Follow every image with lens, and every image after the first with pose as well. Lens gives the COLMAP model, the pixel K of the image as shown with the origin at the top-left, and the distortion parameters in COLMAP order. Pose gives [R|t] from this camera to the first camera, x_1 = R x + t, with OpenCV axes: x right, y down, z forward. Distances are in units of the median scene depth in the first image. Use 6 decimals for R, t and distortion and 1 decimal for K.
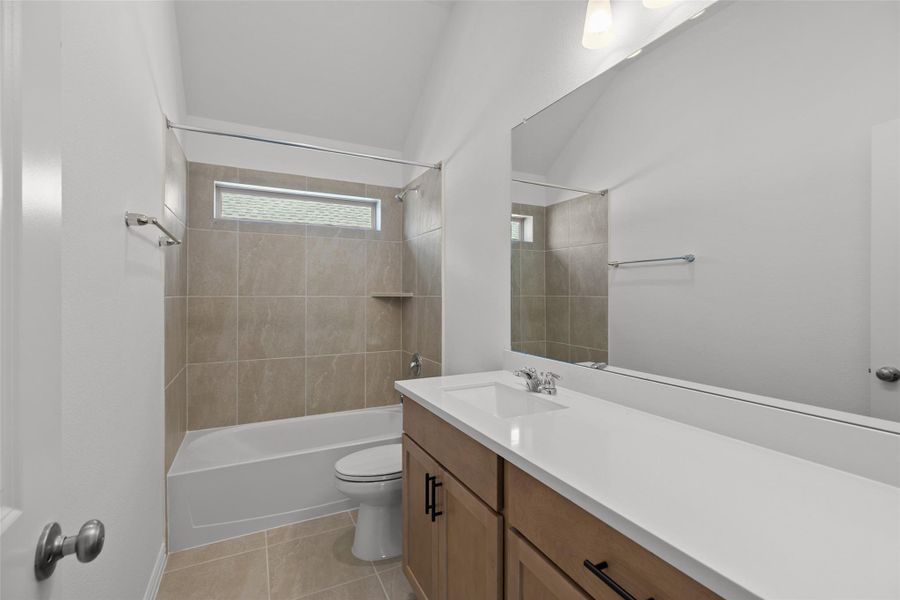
lens RADIAL K [[401.0, 0, 447.4], [0, 401.0, 299.4], [0, 0, 1]] dist [0.001608, -0.000103]
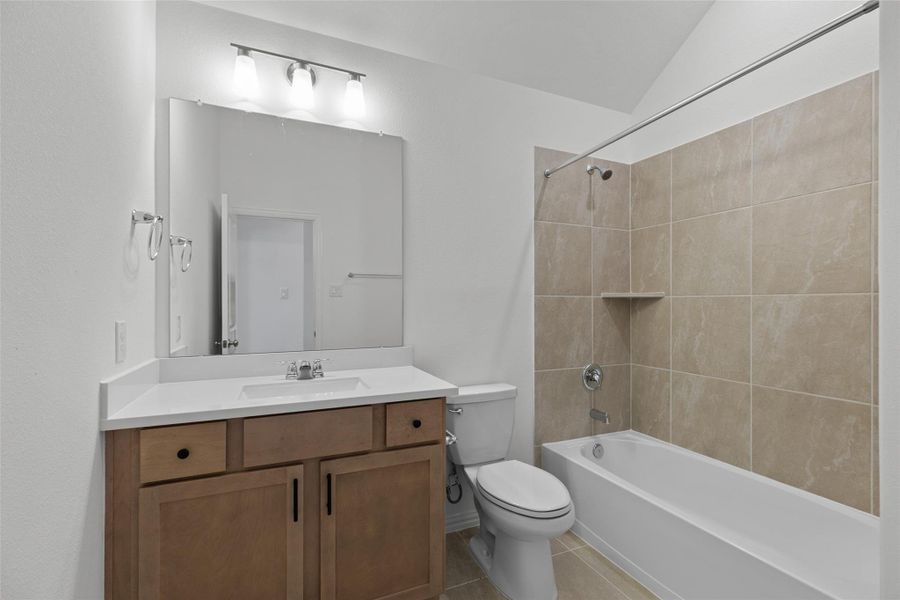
lens RADIAL K [[401.0, 0, 447.4], [0, 401.0, 299.4], [0, 0, 1]] dist [0.001608, -0.000103]
pose [[-0.056382, 0.001922, -0.998407, 0.371880], [0.001250, 0.999997, 0.001854, -0.003428], [0.998409, -0.001144, -0.056384, 0.555597]]
